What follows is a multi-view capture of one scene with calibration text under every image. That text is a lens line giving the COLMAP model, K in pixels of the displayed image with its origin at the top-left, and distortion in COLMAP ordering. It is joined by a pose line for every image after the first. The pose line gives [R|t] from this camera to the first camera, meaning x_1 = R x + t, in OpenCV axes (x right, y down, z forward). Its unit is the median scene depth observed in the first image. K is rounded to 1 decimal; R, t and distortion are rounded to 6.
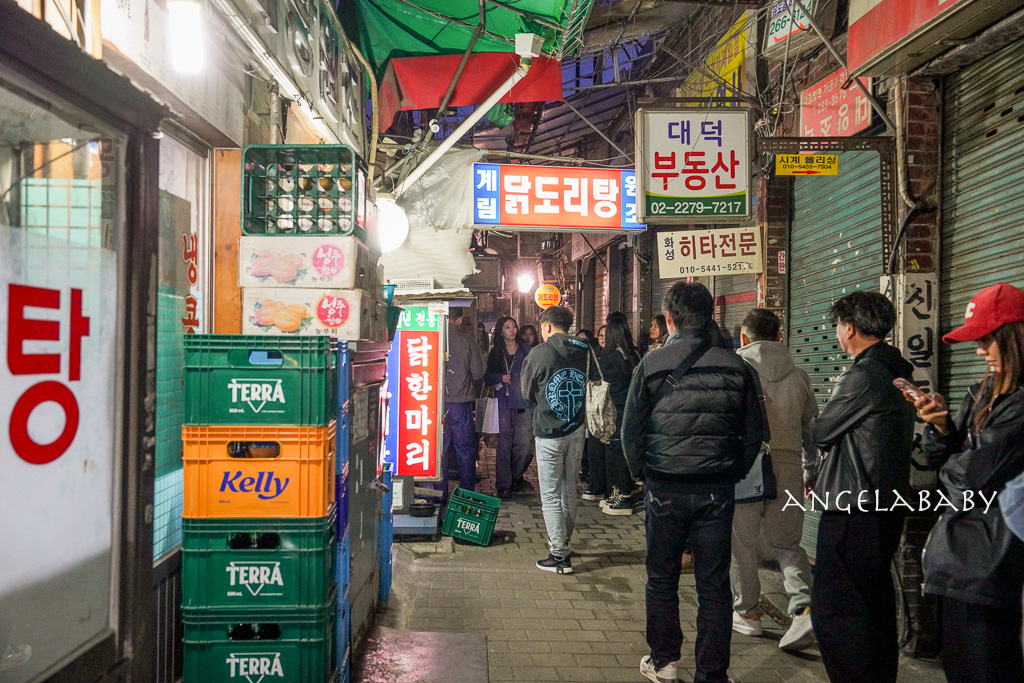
lens RADIAL K [[1029.7, 0, 512.0], [0, 1029.7, 341.5], [0, 0, 1]] dist [-0.011561, 0.114716]
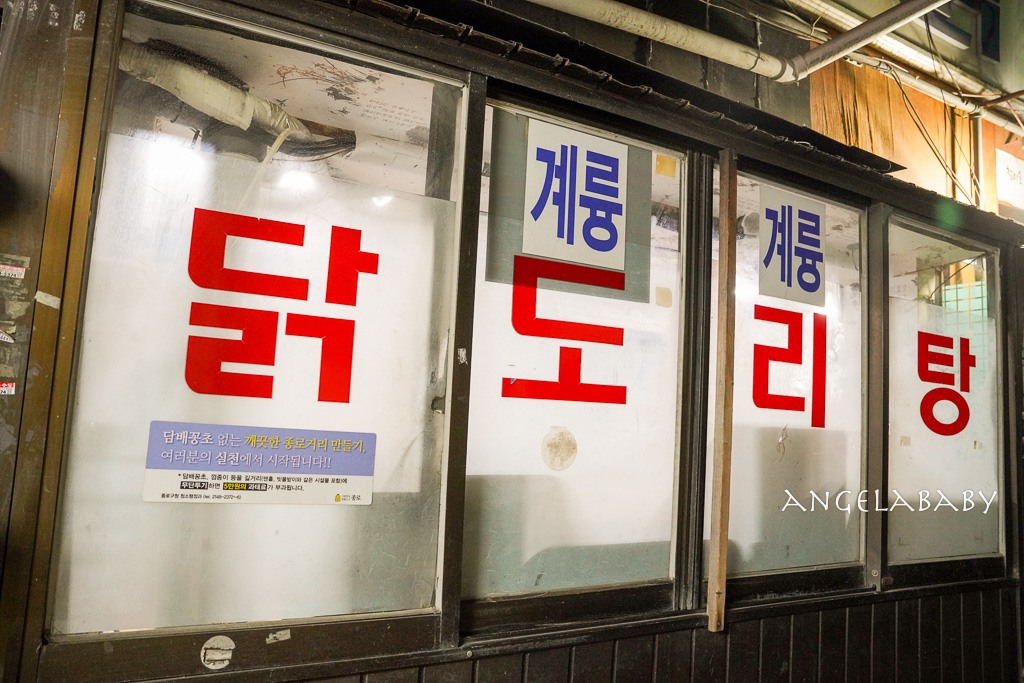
lens RADIAL K [[695.3, 0, 512.0], [0, 695.3, 341.5], [0, 0, 1]] dist [-0.116049, 0.079505]
pose [[0.460889, -0.086528, -0.883229, 0.081350], [-0.050497, 0.991066, -0.123443, 0.048847], [0.886020, 0.101494, 0.452402, -0.066050]]
